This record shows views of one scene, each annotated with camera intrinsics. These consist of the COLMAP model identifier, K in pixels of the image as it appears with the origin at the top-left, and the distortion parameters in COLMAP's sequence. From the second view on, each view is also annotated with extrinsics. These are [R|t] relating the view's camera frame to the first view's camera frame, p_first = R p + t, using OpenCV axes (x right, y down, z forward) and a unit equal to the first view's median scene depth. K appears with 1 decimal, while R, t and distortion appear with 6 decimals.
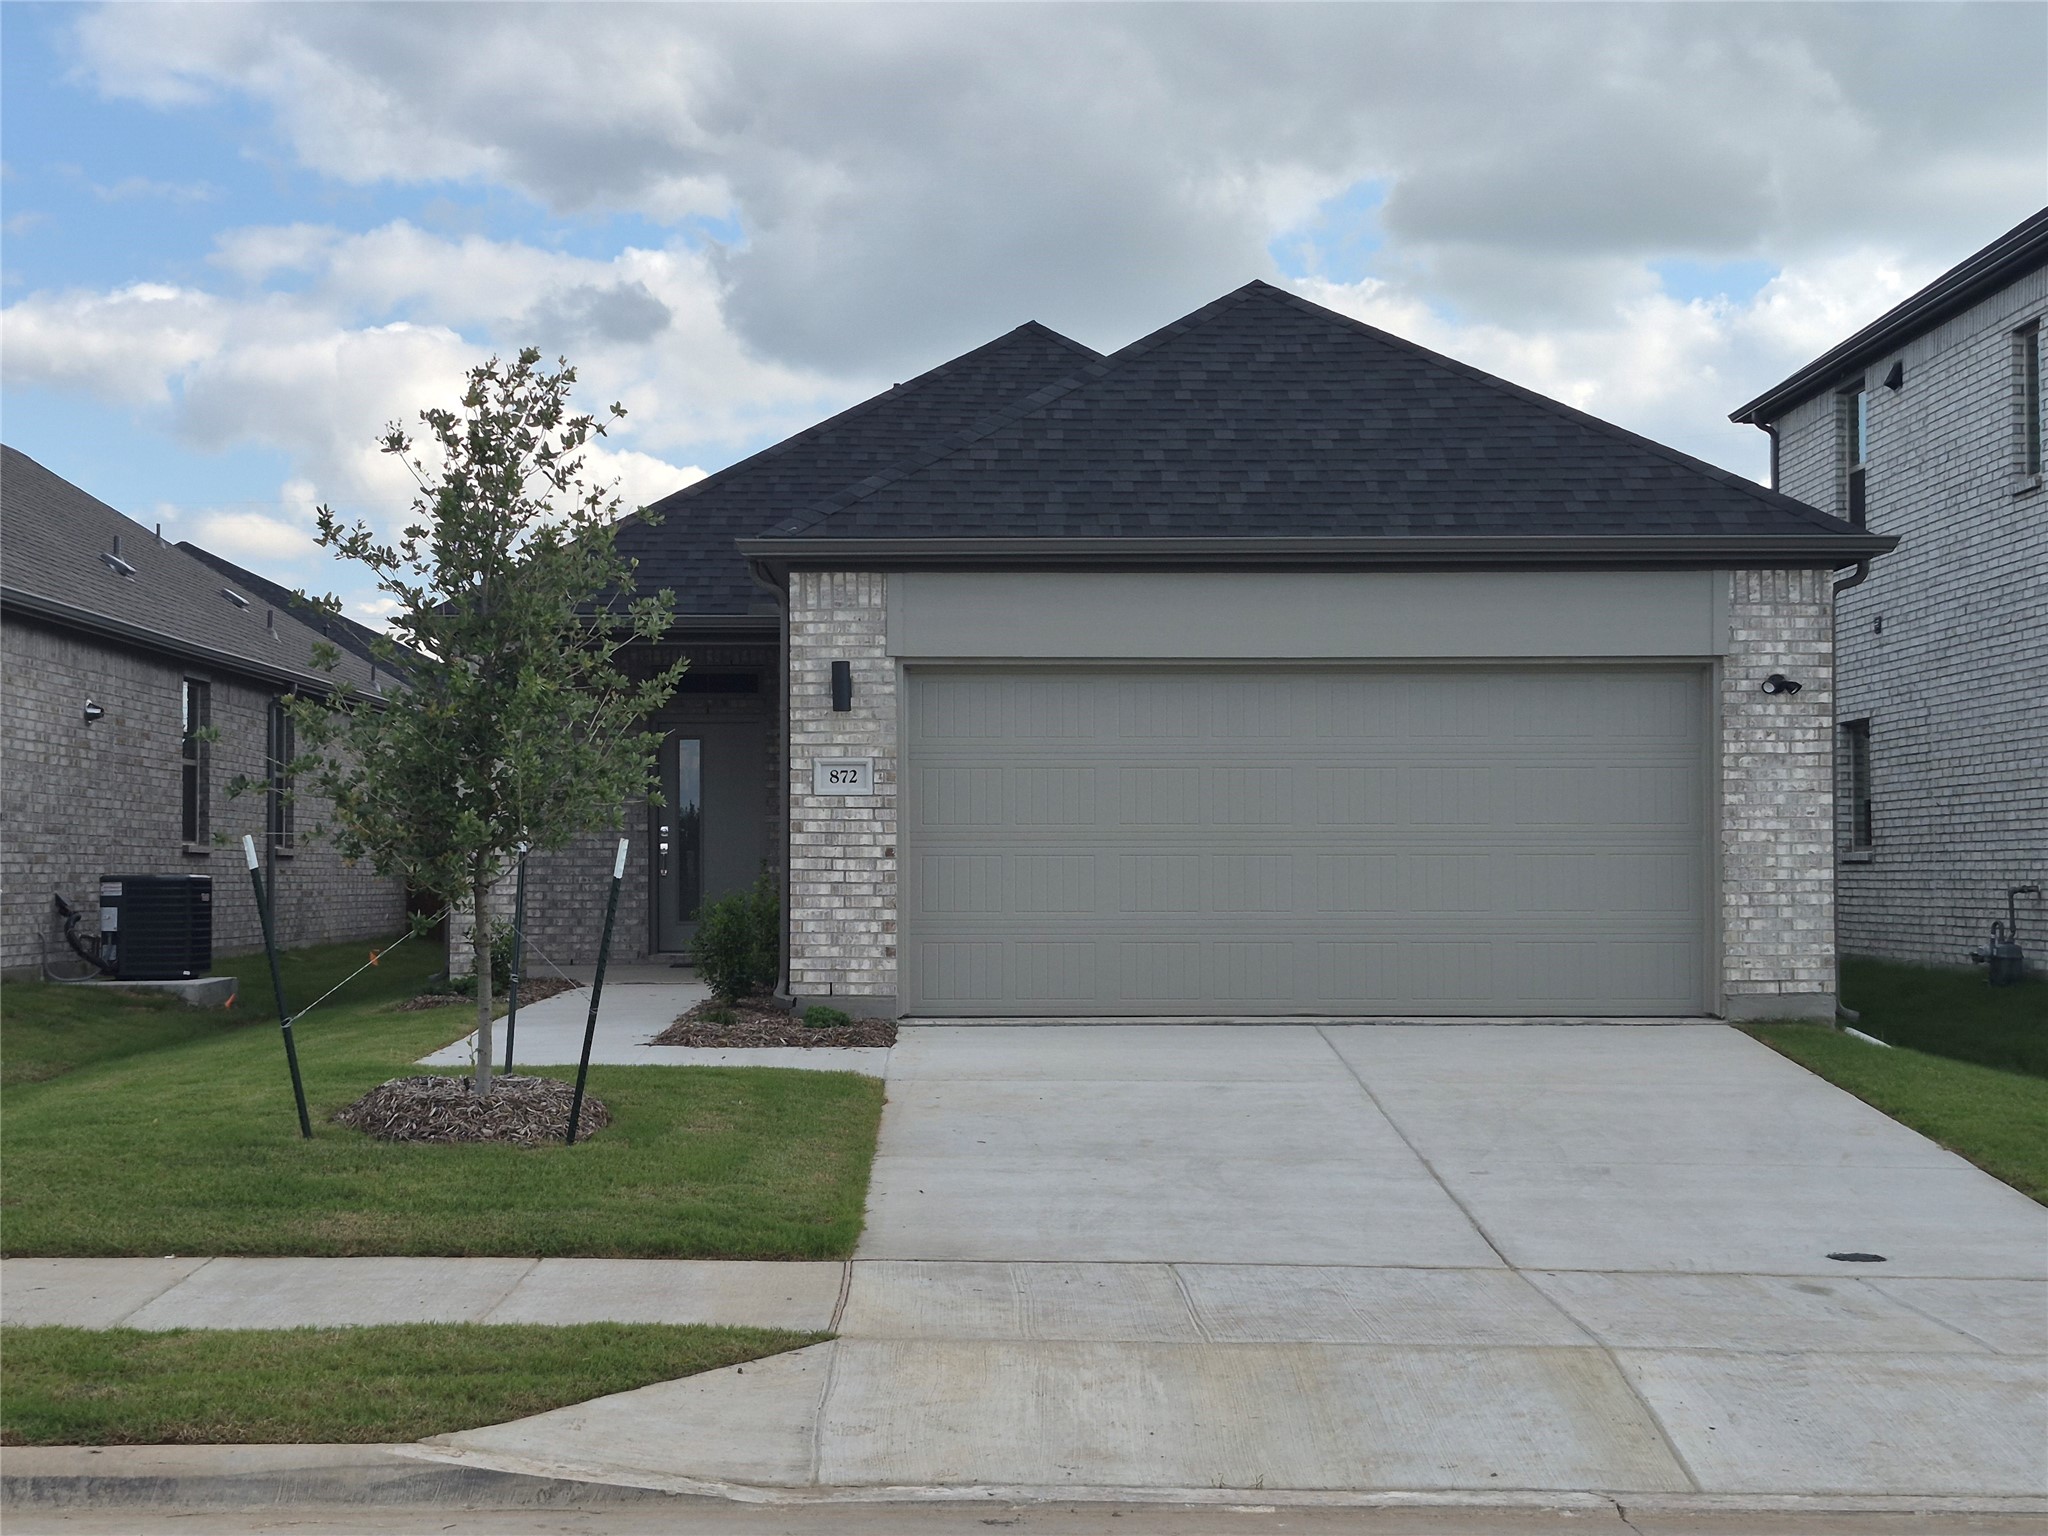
lens RADIAL K [[2841.6, 0, 1014.9], [0, 2841.6, 768.9], [0, 0, 1]] dist [0.114609, -0.069732]
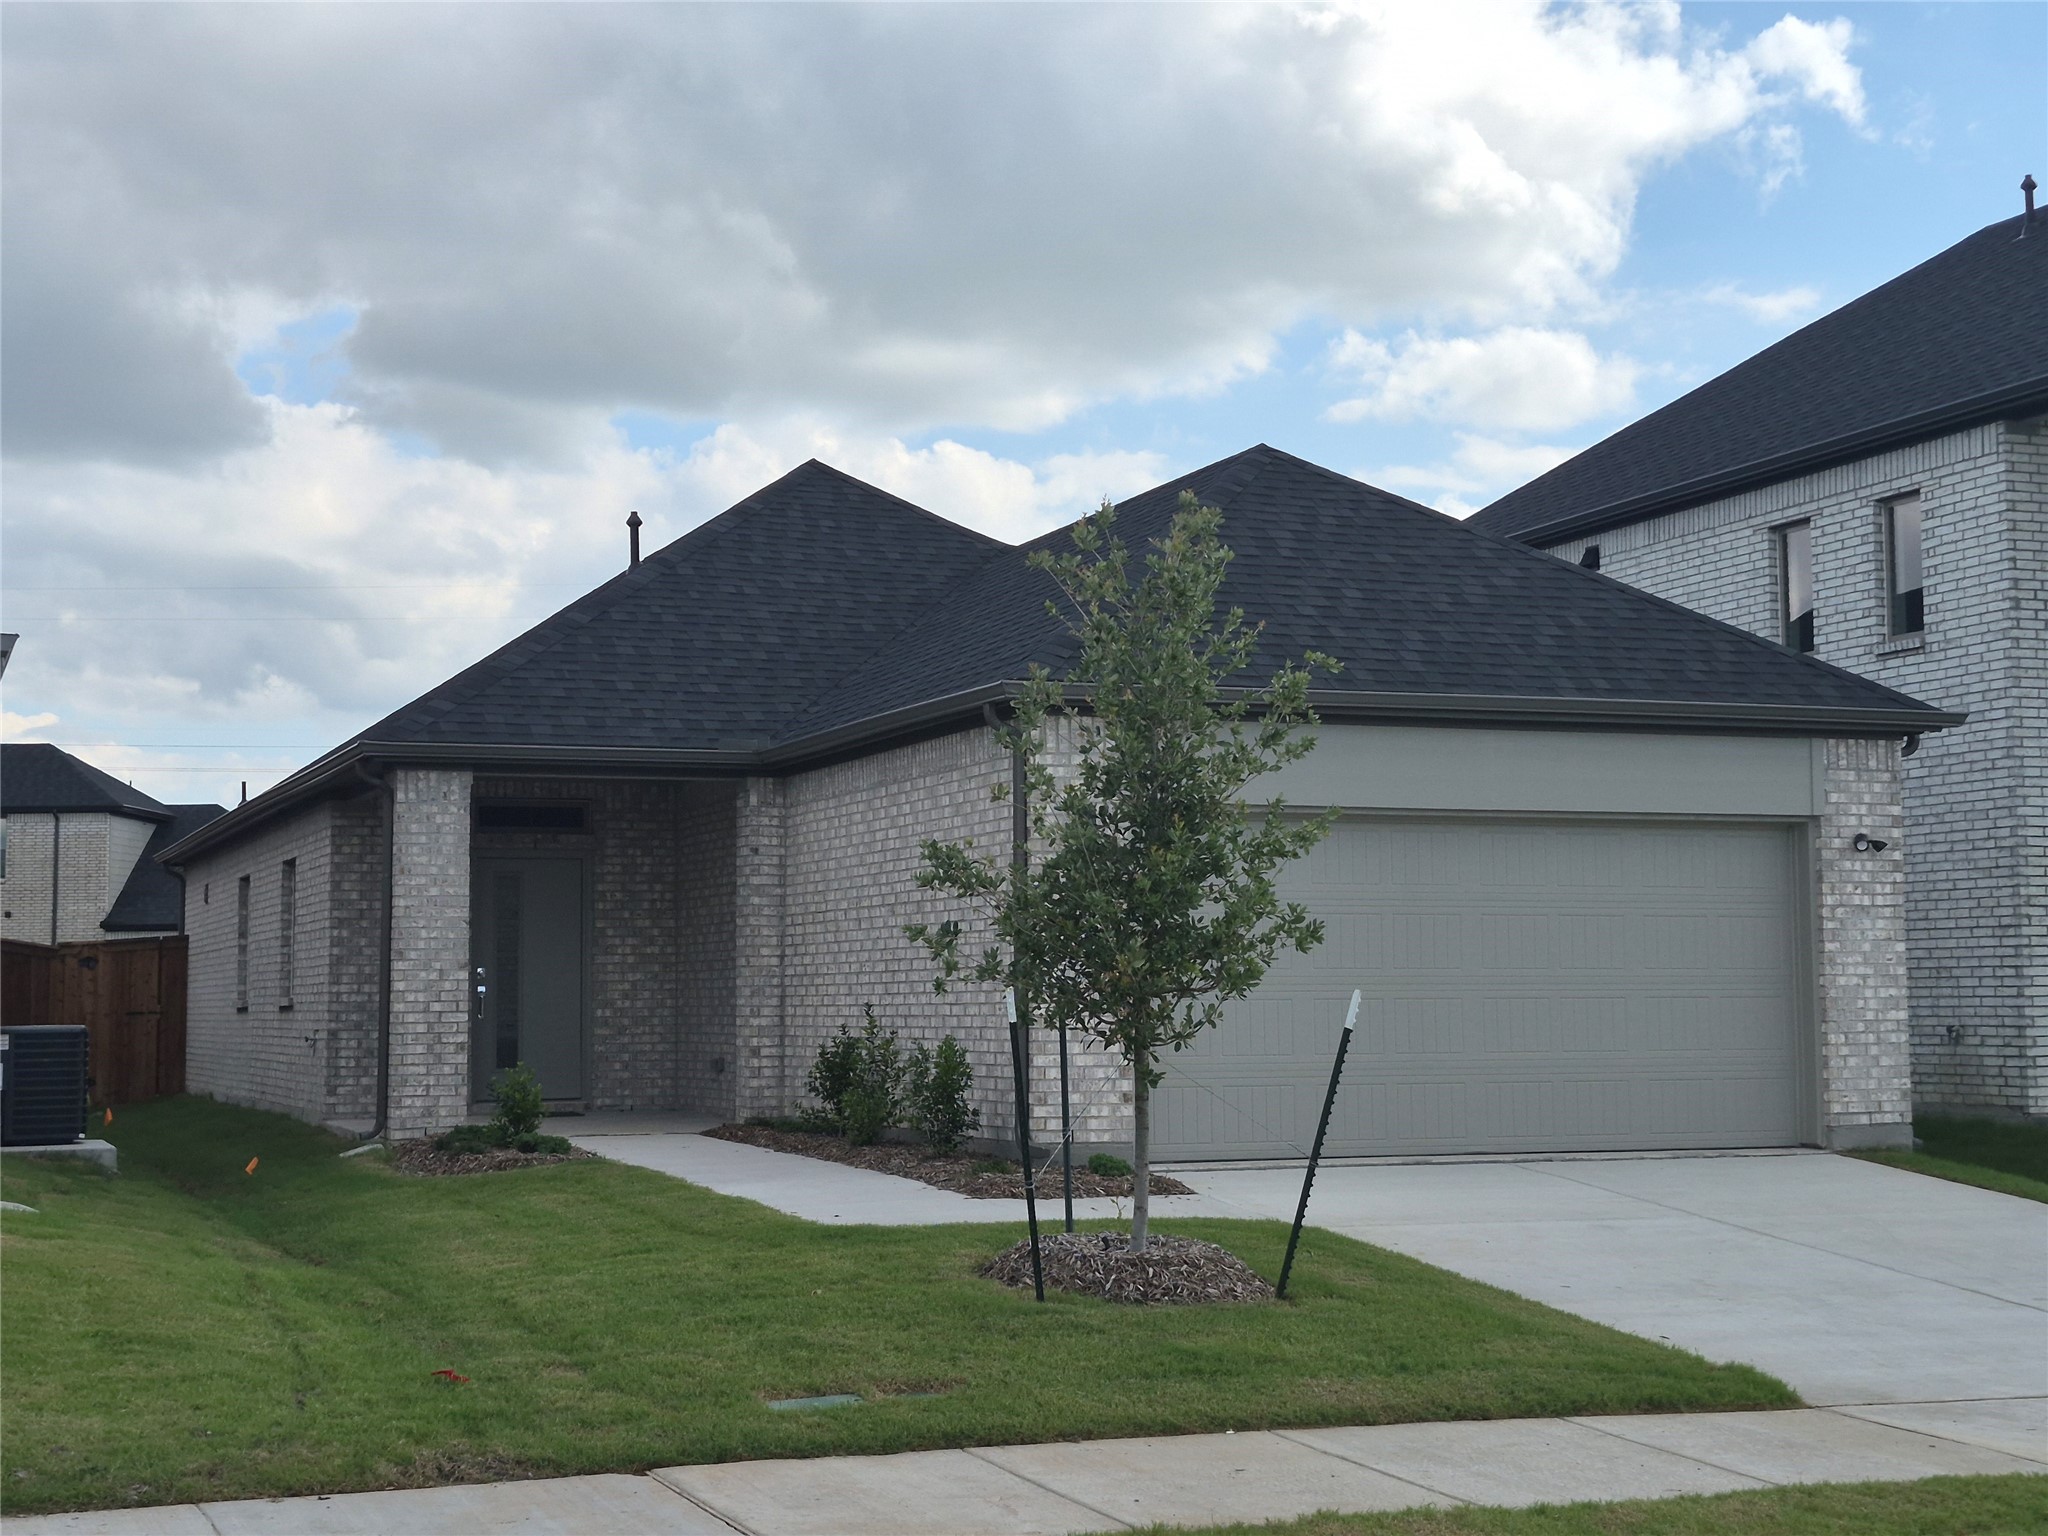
lens RADIAL K [[2841.6, 0, 1014.9], [0, 2841.6, 768.9], [0, 0, 1]] dist [0.114609, -0.069732]
pose [[0.939100, 0.022960, 0.342876, -0.421292], [-0.007121, 0.998851, -0.047384, -0.003216], [-0.343570, 0.042056, 0.938185, 0.072497]]
